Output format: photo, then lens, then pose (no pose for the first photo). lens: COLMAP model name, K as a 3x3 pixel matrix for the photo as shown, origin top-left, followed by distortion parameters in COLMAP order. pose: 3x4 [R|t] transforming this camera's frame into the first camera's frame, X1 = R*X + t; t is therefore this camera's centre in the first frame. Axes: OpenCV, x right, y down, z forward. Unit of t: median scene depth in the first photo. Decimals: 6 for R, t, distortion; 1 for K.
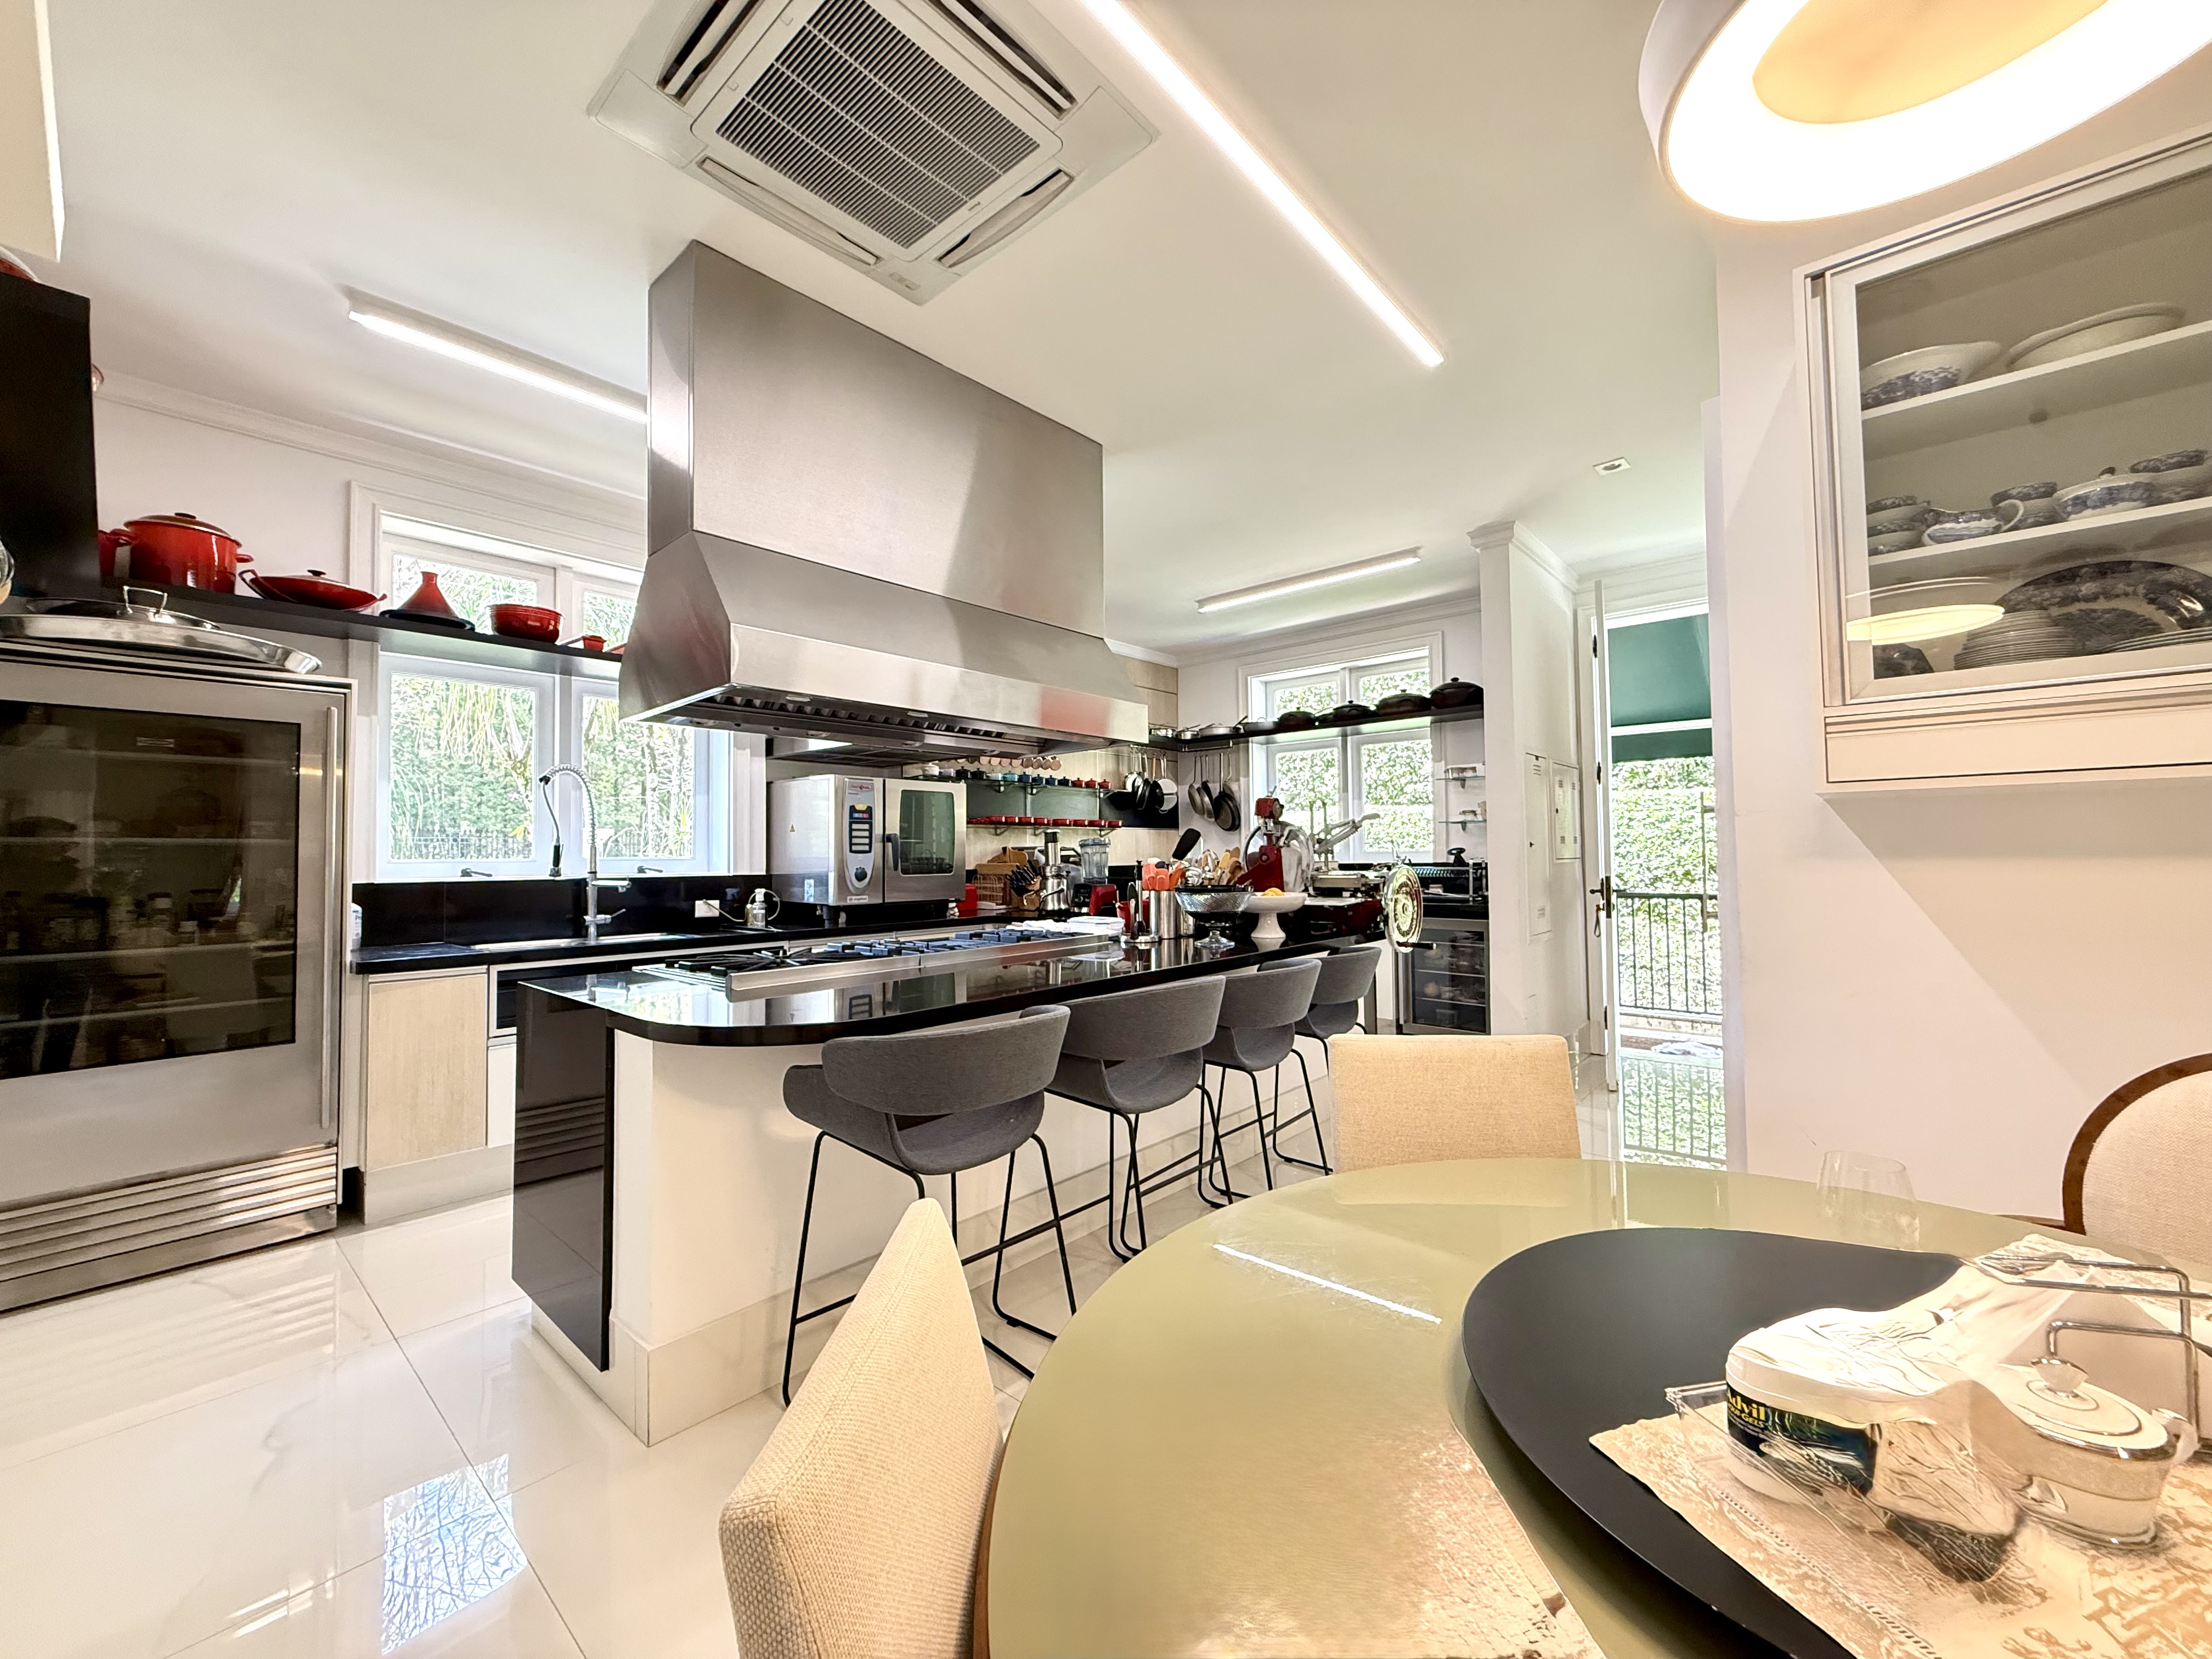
lens RADIAL K [[885.0, 0, 1108.0], [0, 885.0, 825.8], [0, 0, 1]] dist [0.000503, -0.000334]
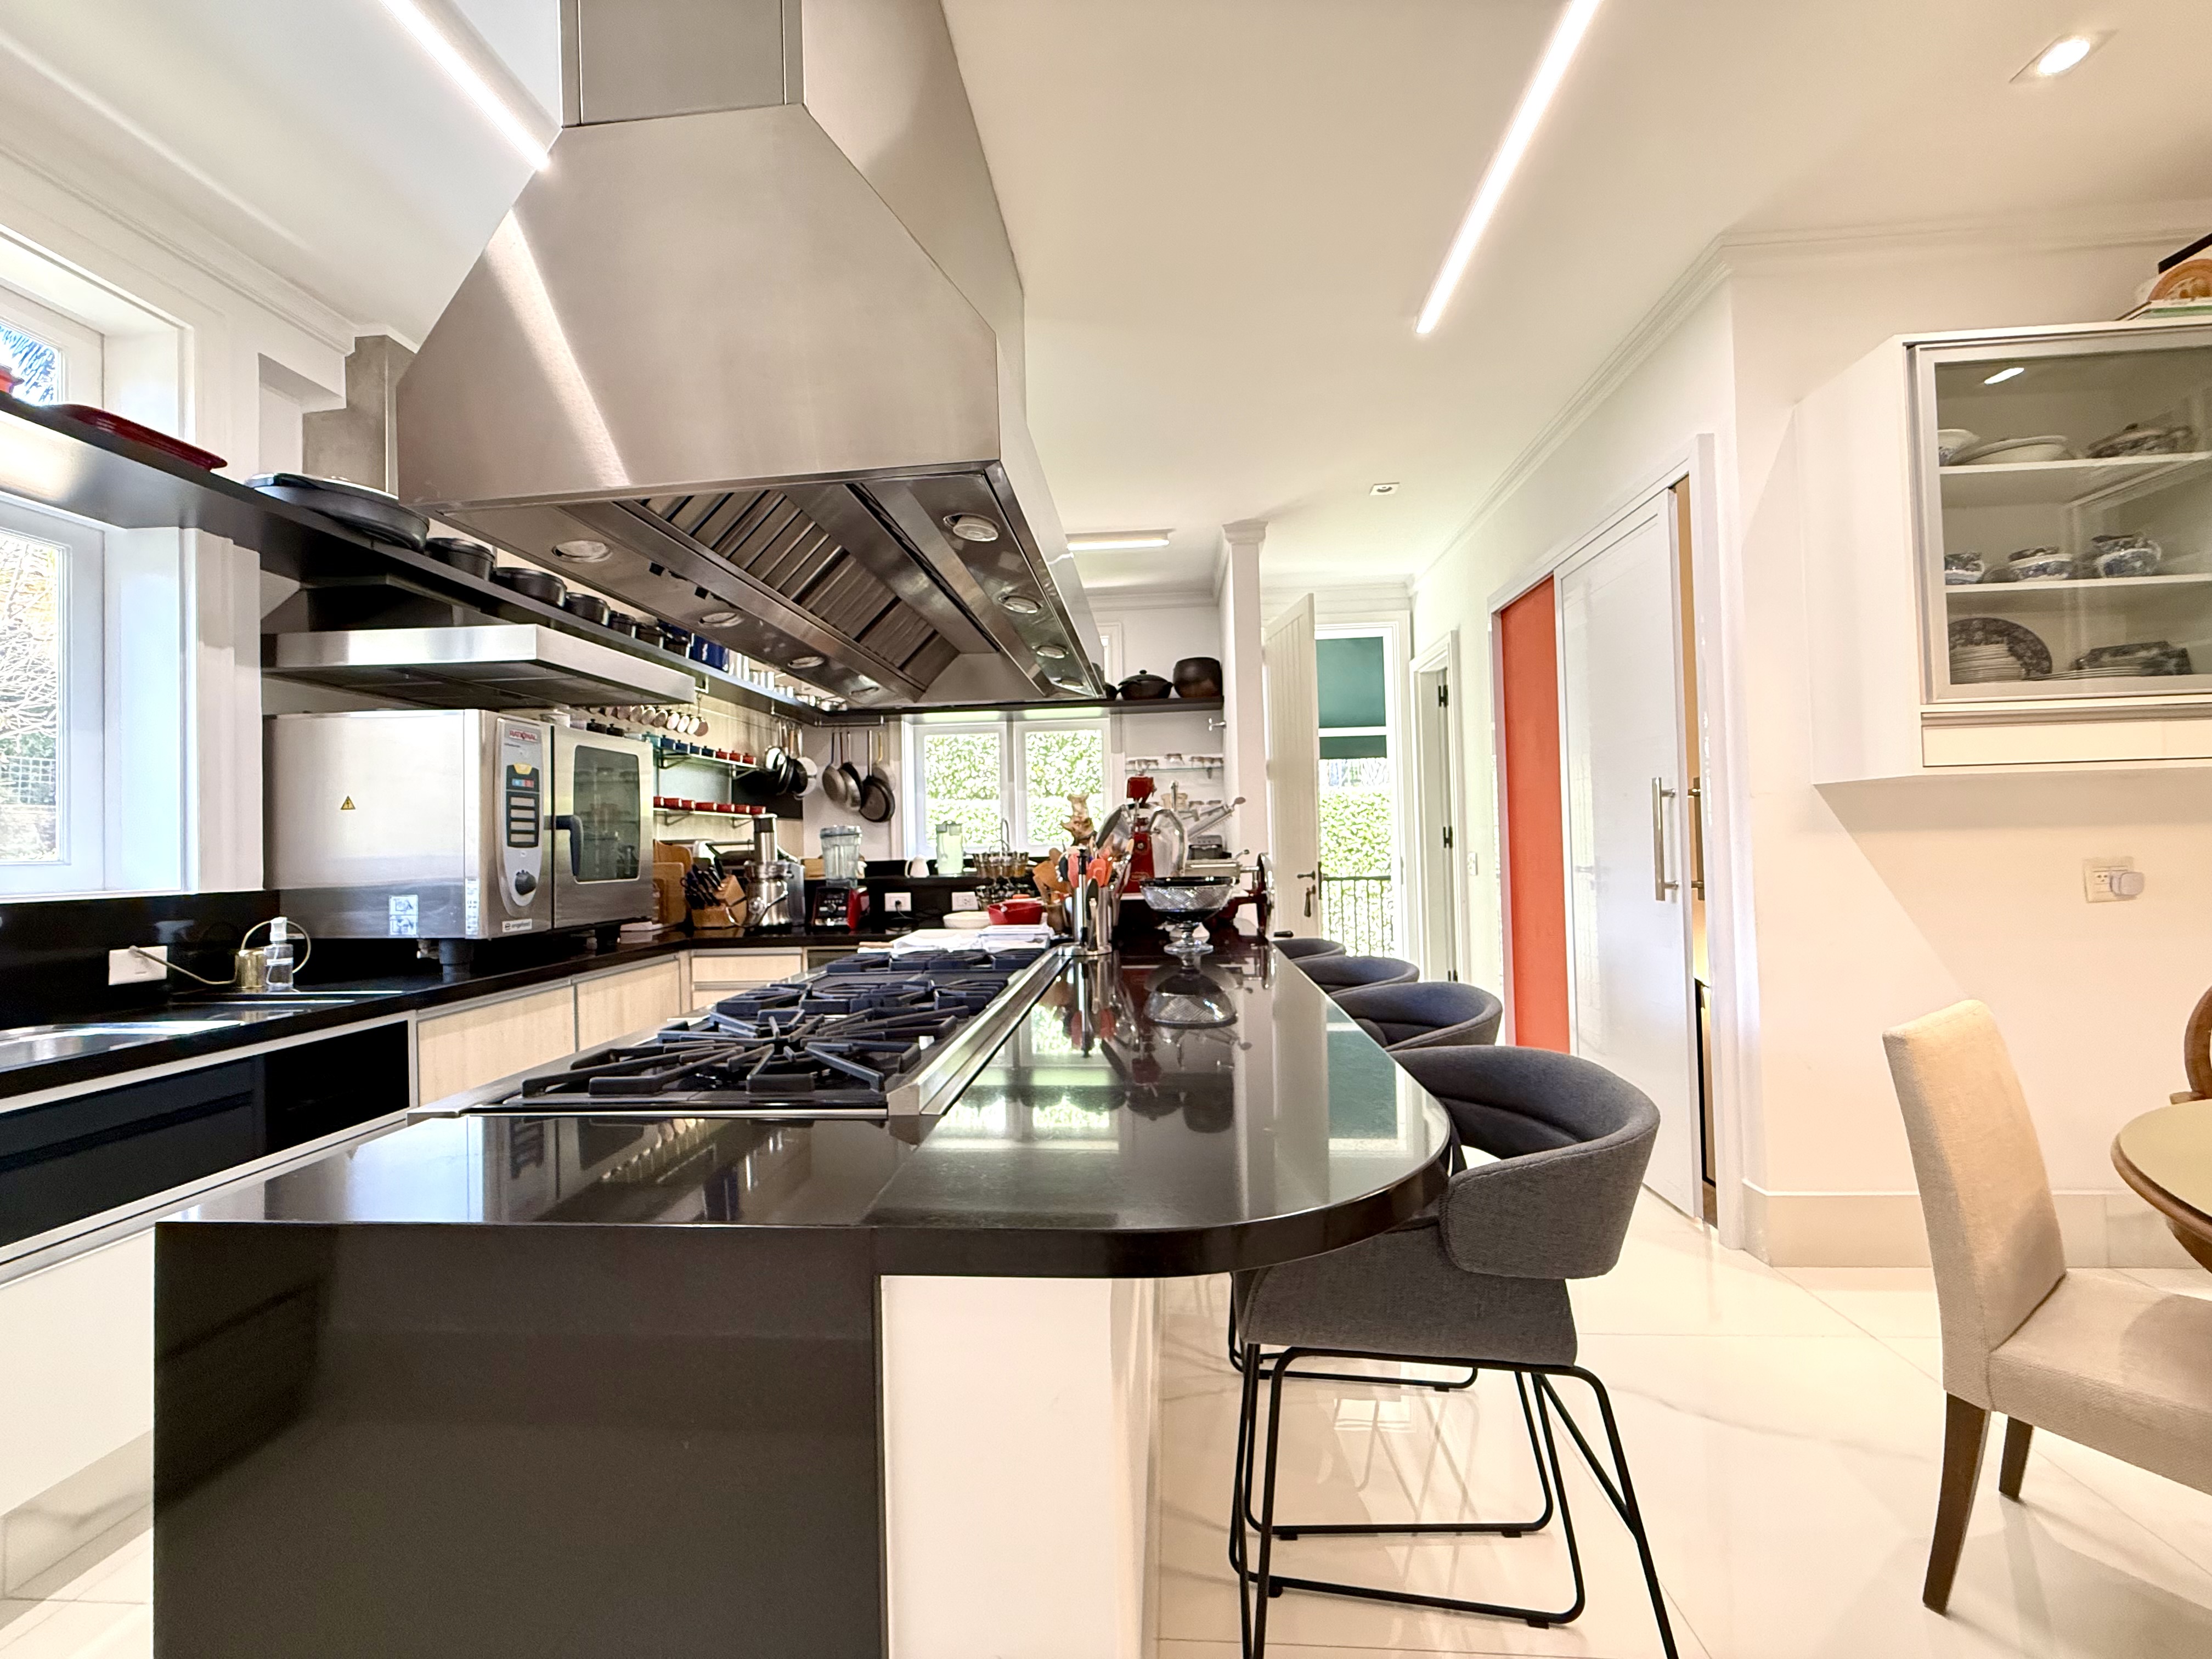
lens RADIAL K [[885.0, 0, 1107.4], [0, 885.0, 830.8], [0, 0, 1]] dist [0.000503, -0.000334]
pose [[0.792022, 0.001680, 0.610491, -0.321811], [-0.004829, 0.999982, 0.003513, 0.015715], [-0.610474, -0.005730, 0.792016, 0.286607]]
